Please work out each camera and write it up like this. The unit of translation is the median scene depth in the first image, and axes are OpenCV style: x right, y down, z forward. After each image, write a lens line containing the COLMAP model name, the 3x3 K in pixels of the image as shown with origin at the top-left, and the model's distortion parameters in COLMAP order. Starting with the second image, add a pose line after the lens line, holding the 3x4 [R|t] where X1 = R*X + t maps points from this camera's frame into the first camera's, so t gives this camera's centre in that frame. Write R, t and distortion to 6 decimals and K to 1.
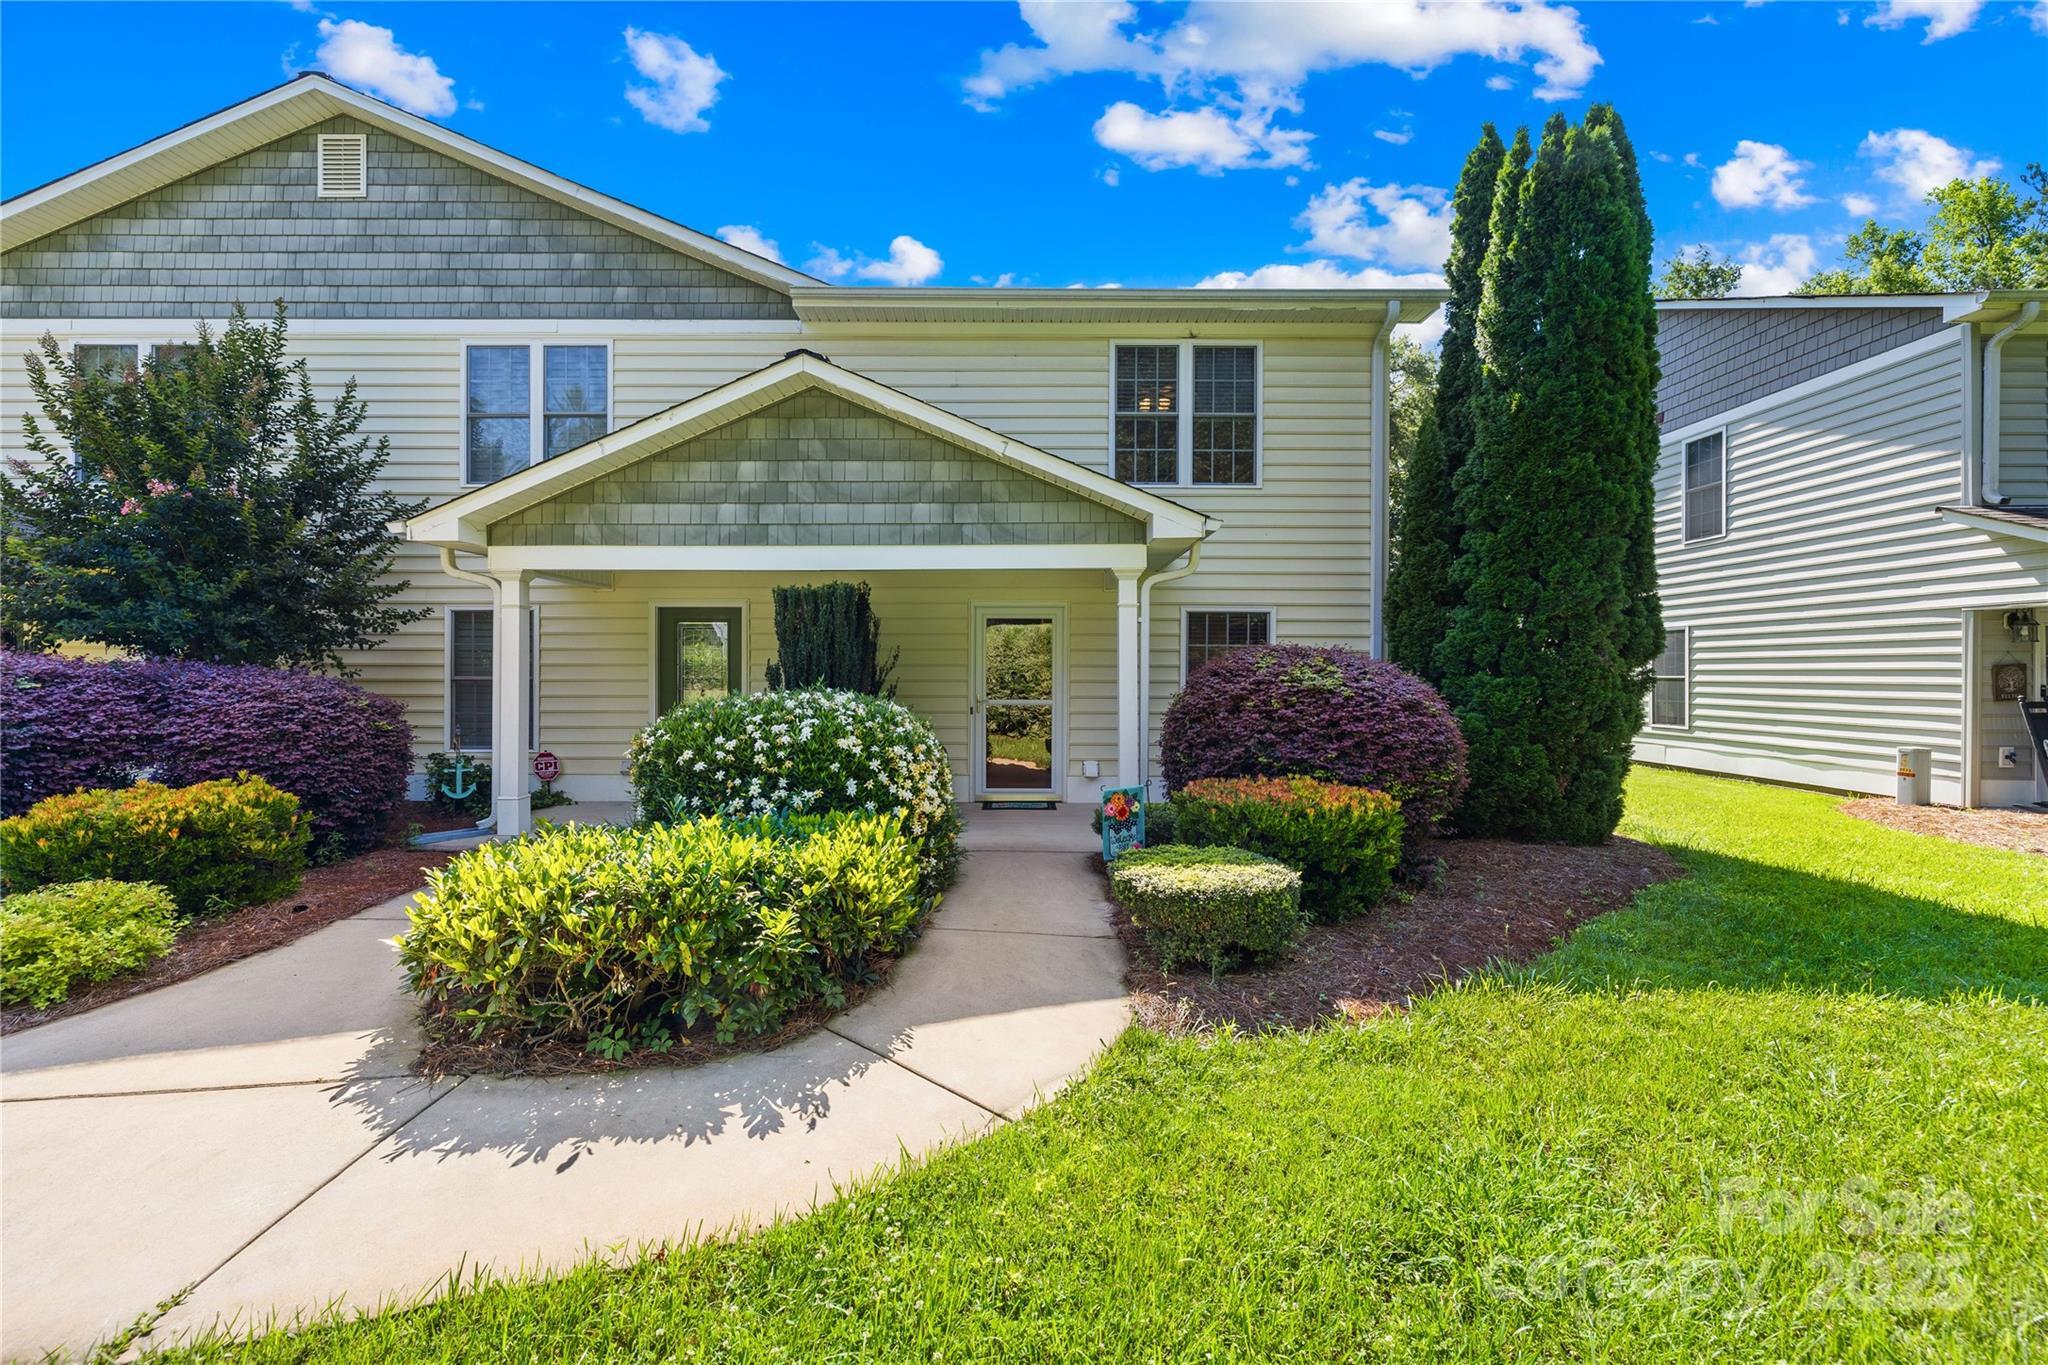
lens RADIAL K [[838.1, 0, 1024.0], [0, 838.1, 682.5], [0, 0, 1]] dist [-0.001658, -0.000227]
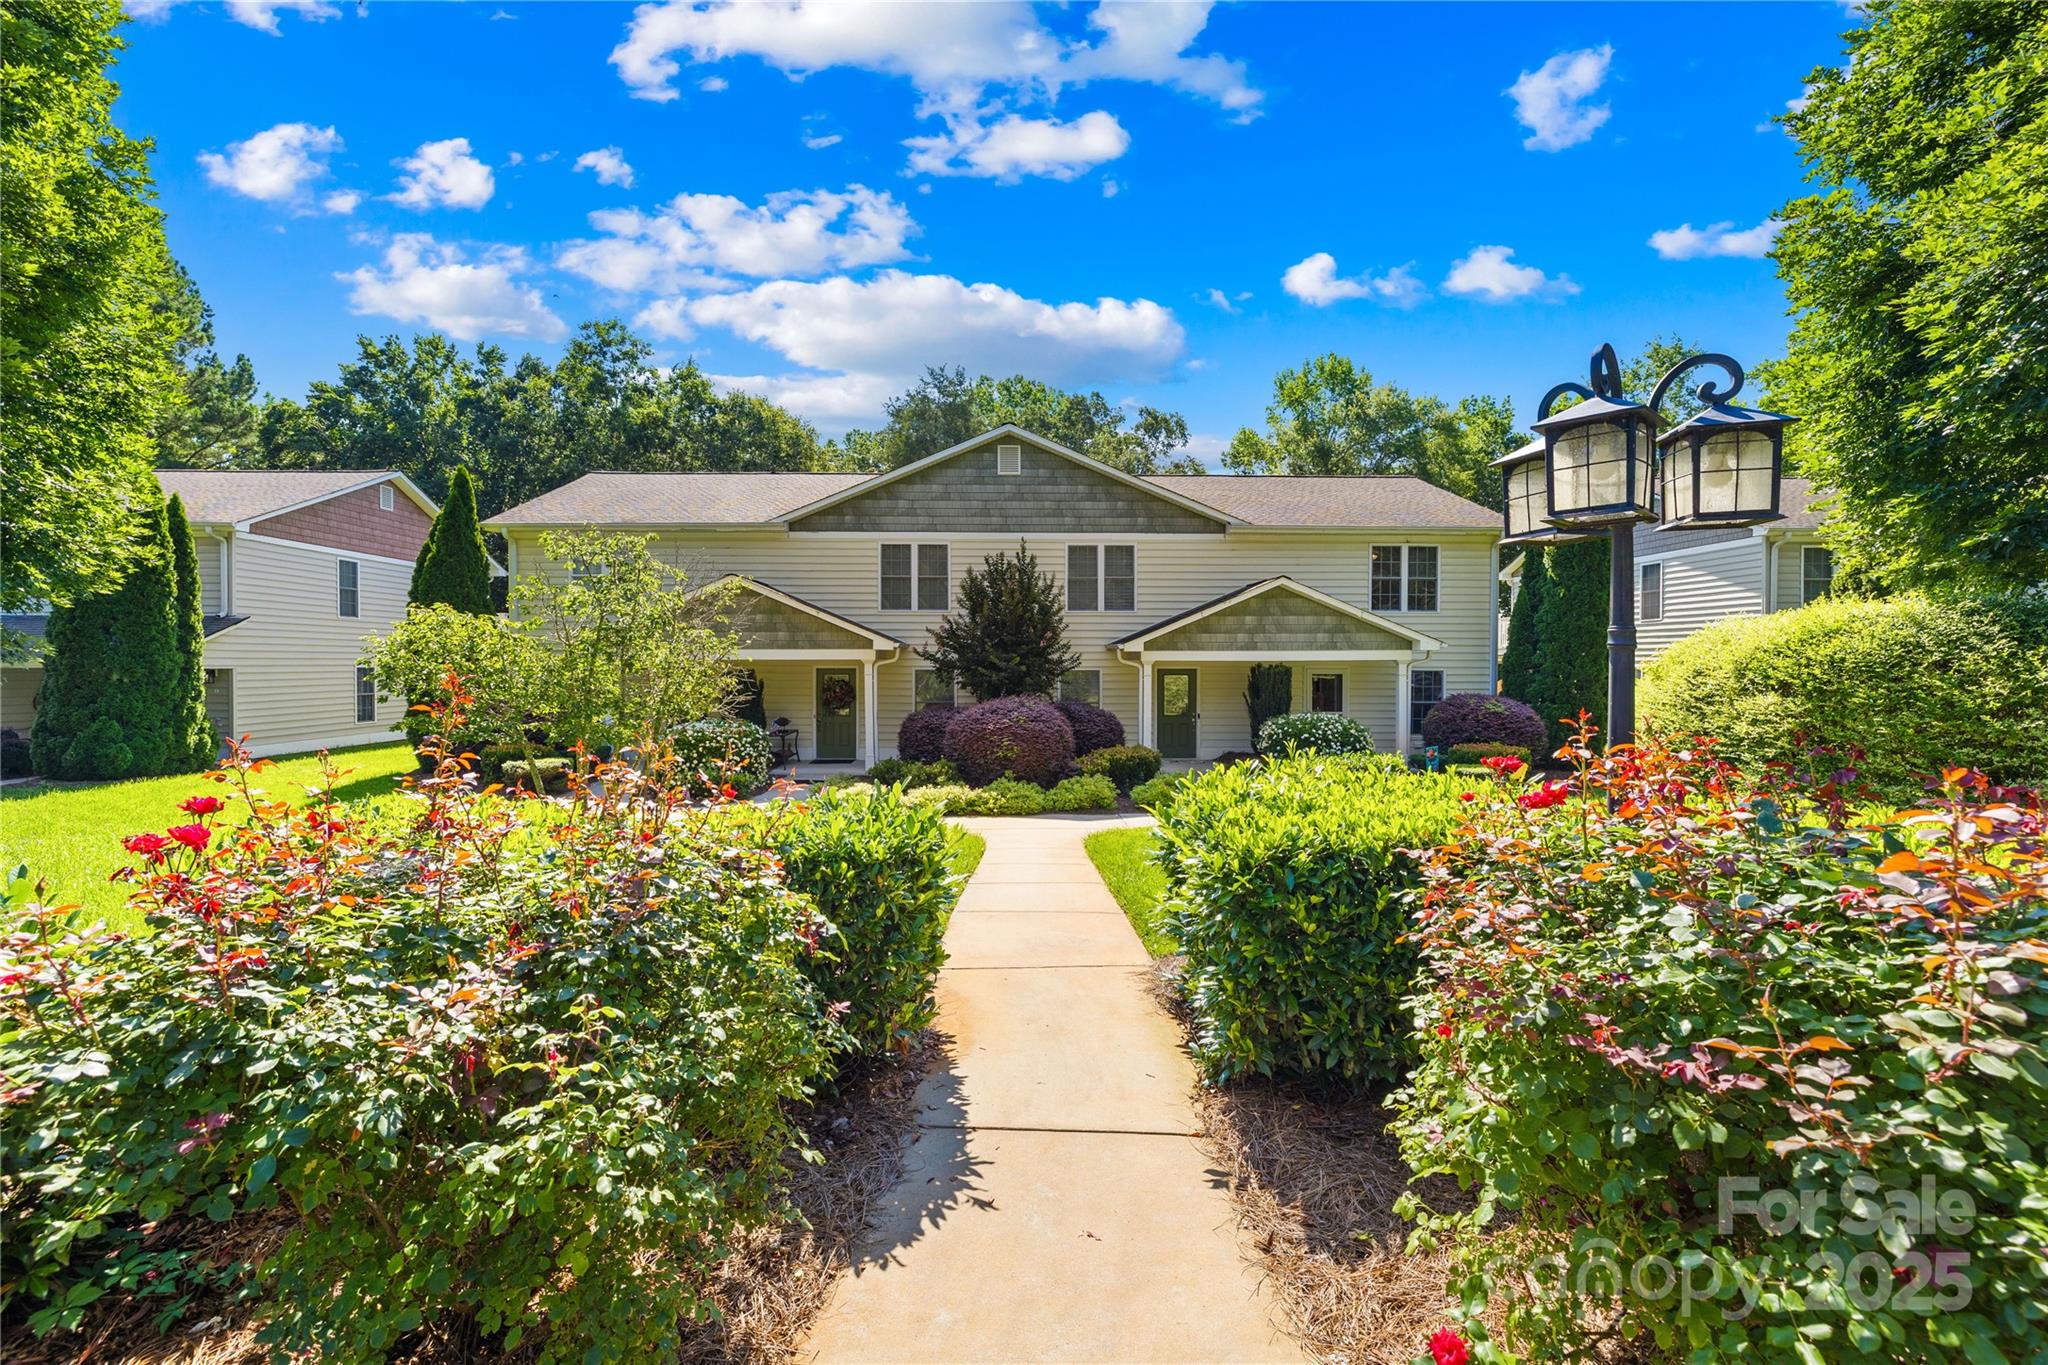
lens RADIAL K [[877.4, 0, 1016.9], [0, 877.4, 680.6], [0, 0, 1]] dist [-0.001335, -0.000094]
pose [[0.999846, -0.000667, 0.017543, -0.842105], [0.000609, 0.999994, 0.003305, -0.069118], [-0.017545, -0.003293, 0.999841, -1.228788]]
